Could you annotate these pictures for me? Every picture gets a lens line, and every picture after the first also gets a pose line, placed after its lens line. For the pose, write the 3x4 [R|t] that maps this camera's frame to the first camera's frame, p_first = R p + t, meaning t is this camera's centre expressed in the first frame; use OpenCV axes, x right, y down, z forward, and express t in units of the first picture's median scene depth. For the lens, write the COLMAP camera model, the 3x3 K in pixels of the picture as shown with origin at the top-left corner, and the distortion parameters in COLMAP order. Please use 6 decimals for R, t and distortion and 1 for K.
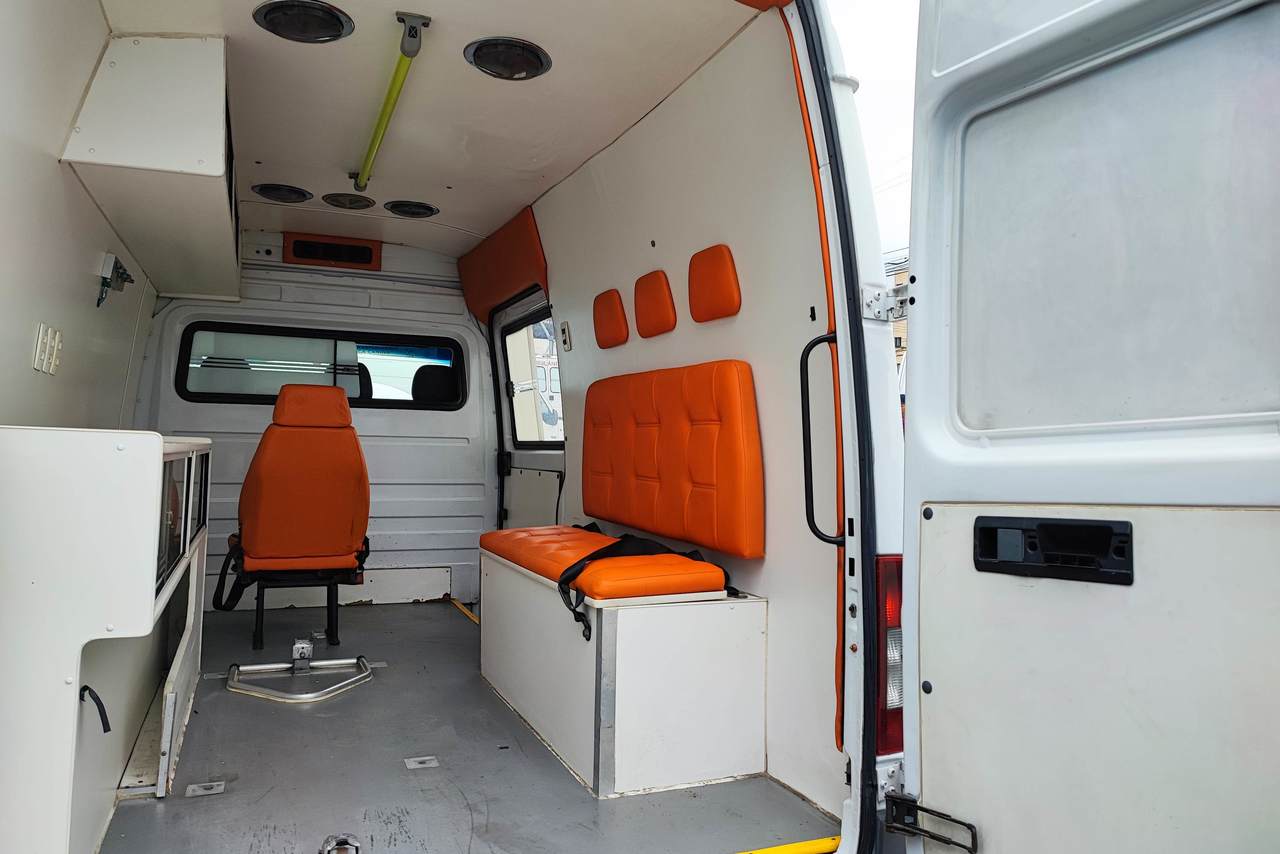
lens RADIAL K [[935.3, 0, 632.1], [0, 935.3, 424.9], [0, 0, 1]] dist [0.052155, -0.062373]
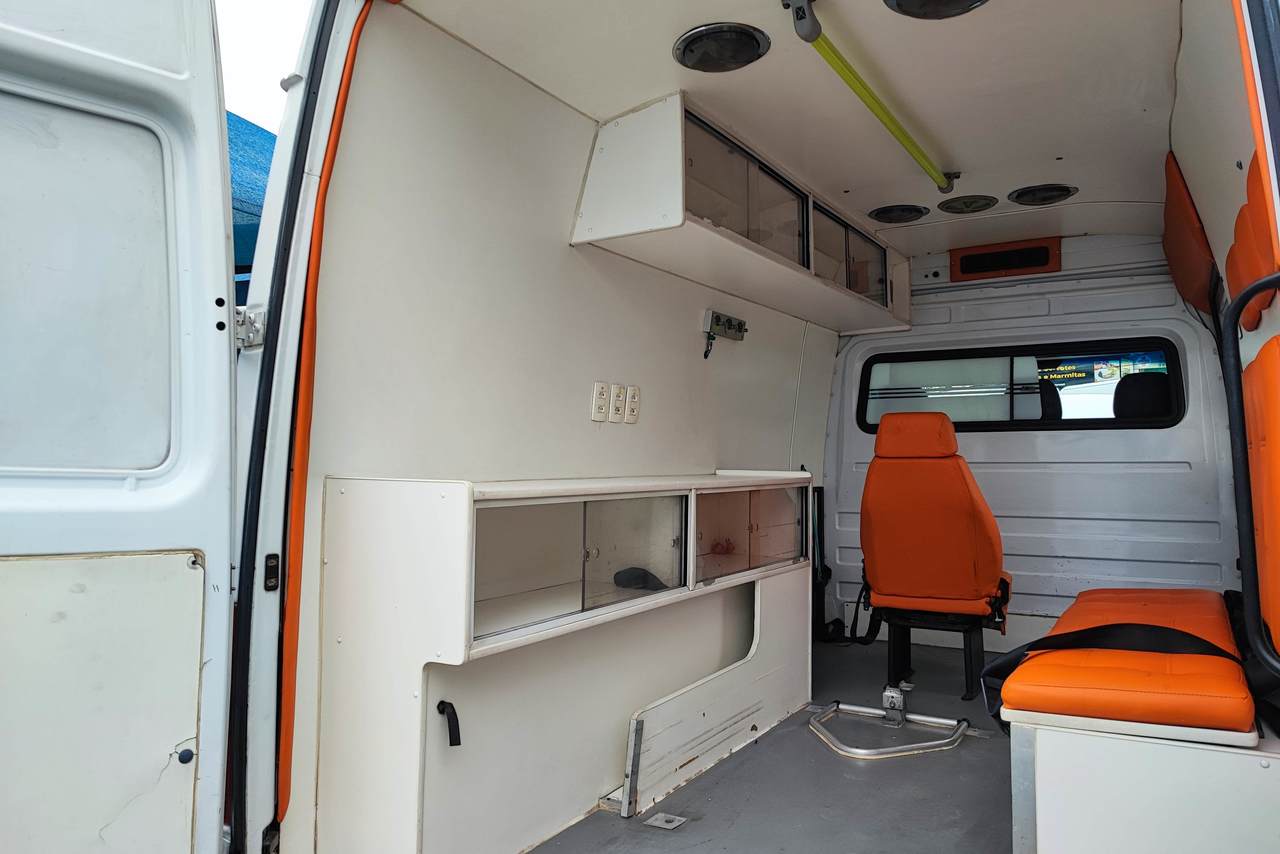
lens RADIAL K [[926.2, 0, 619.7], [0, 926.2, 425.4], [0, 0, 1]] dist [0.030025, 0.000317]
pose [[0.612471, -0.054838, -0.788588, 0.223529], [0.037193, 0.998485, -0.040547, -0.003425], [0.789617, -0.004497, 0.613583, 0.225790]]
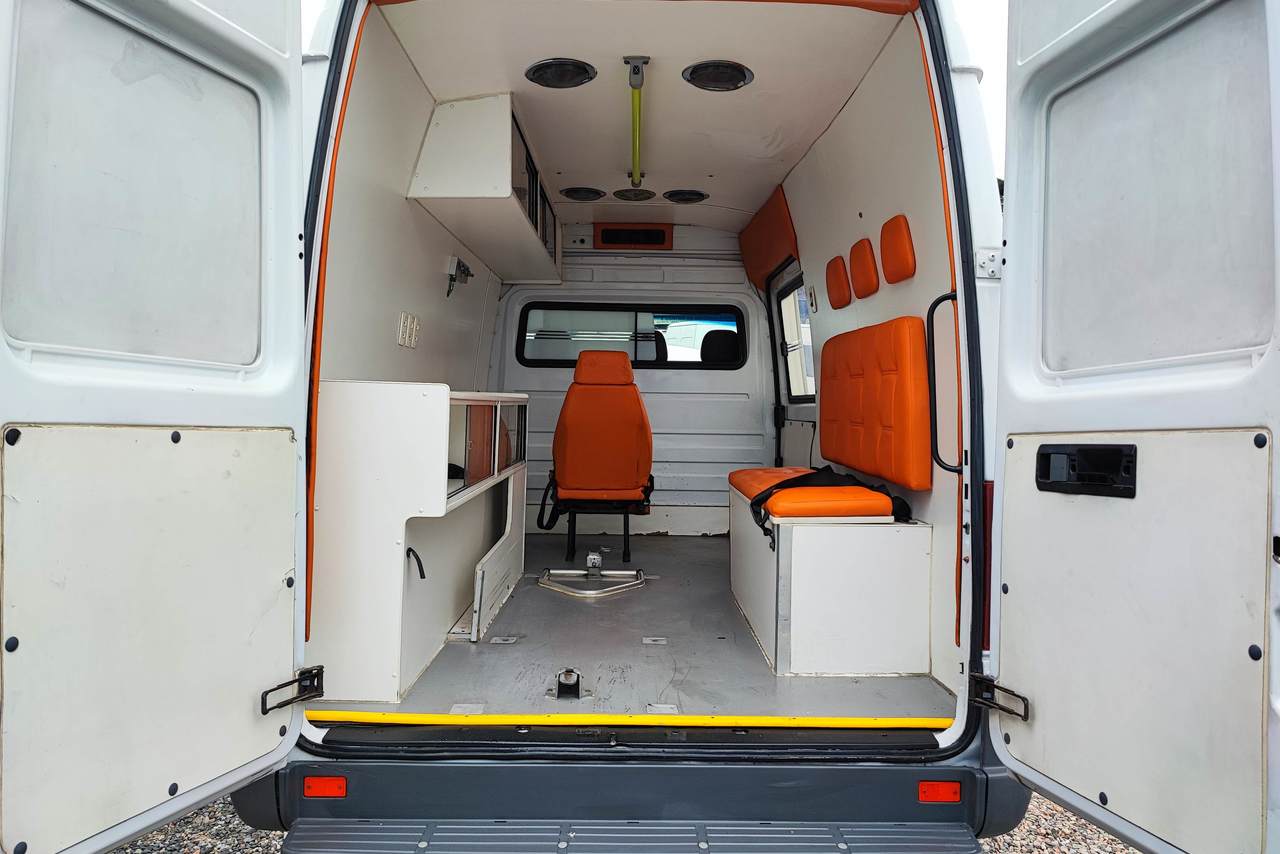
lens RADIAL K [[926.2, 0, 619.7], [0, 926.2, 425.4], [0, 0, 1]] dist [0.030025, 0.000317]
pose [[0.926361, 0.000980, -0.376636, 0.150459], [0.014917, 0.999117, 0.039288, 0.009289], [0.376342, -0.042014, 0.925528, -0.131160]]
